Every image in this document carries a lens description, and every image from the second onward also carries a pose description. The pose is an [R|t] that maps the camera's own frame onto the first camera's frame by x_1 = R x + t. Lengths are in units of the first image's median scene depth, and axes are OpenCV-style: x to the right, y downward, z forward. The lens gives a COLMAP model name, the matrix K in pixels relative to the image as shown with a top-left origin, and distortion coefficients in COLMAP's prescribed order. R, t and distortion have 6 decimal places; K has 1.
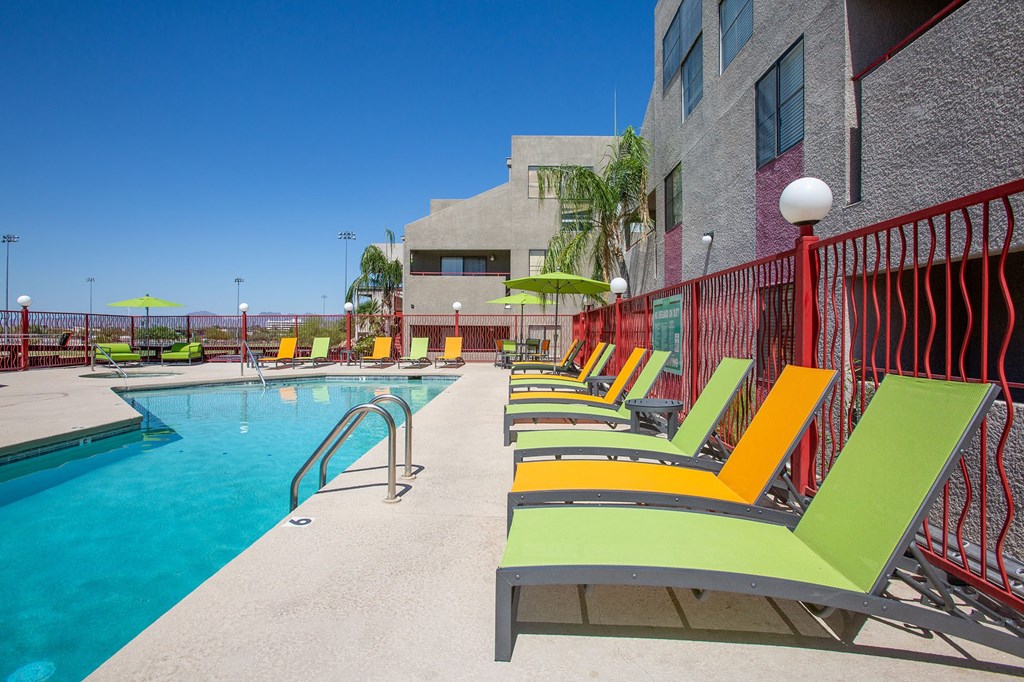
lens RADIAL K [[510.4, 0, 501.9], [0, 510.4, 328.4], [0, 0, 1]] dist [-0.074453, 0.033258]
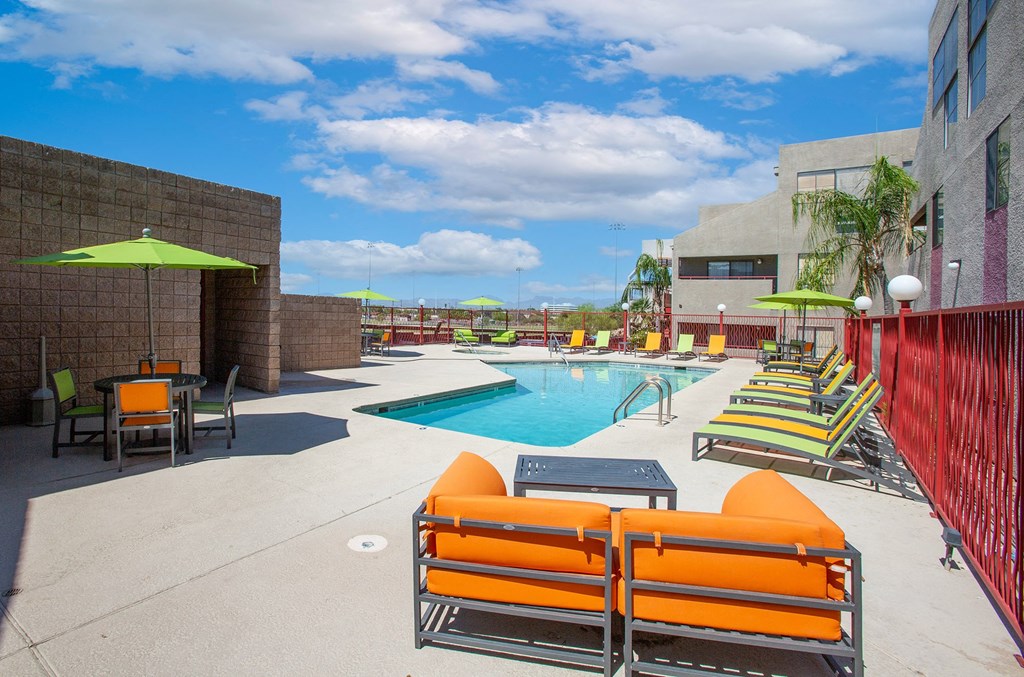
lens RADIAL K [[496.3, 0, 457.4], [0, 496.3, 297.3], [0, 0, 1]] dist [-0.063483, 0.027231]
pose [[0.821091, 0.002283, -0.570792, 0.052053], [-0.021029, 0.999434, -0.026254, -0.027004], [0.570409, 0.033561, 0.820675, -0.242626]]
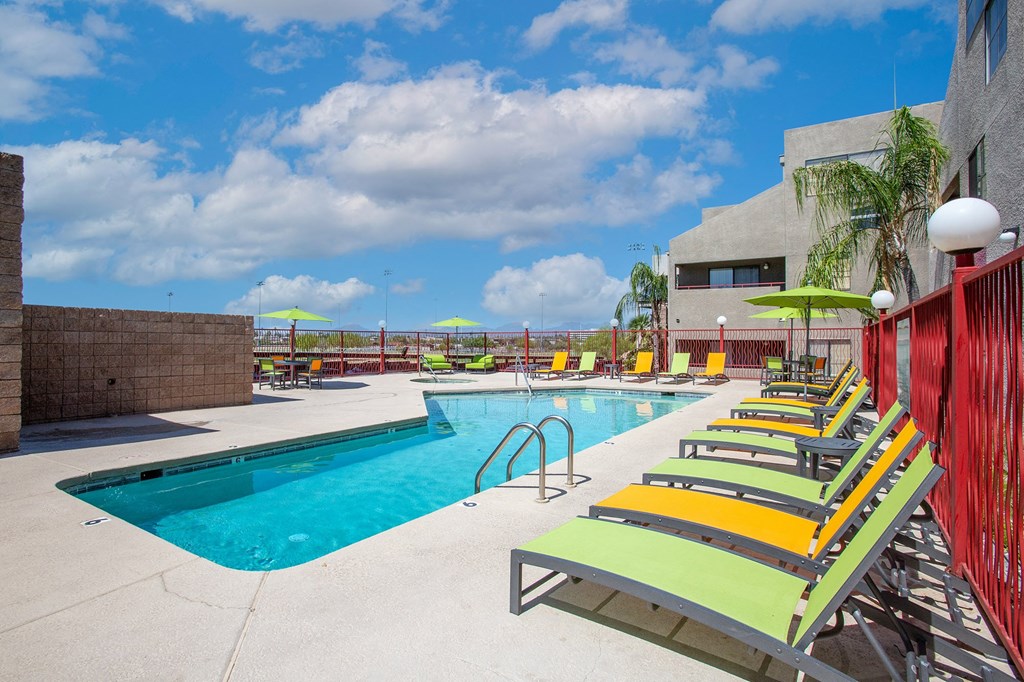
lens RADIAL K [[510.4, 0, 501.9], [0, 510.4, 328.4], [0, 0, 1]] dist [-0.074453, 0.033258]
pose [[0.844768, -0.014393, -0.534939, 0.072849], [0.004681, 0.999799, -0.019509, -0.012285], [0.535113, 0.013977, 0.844665, -0.023733]]
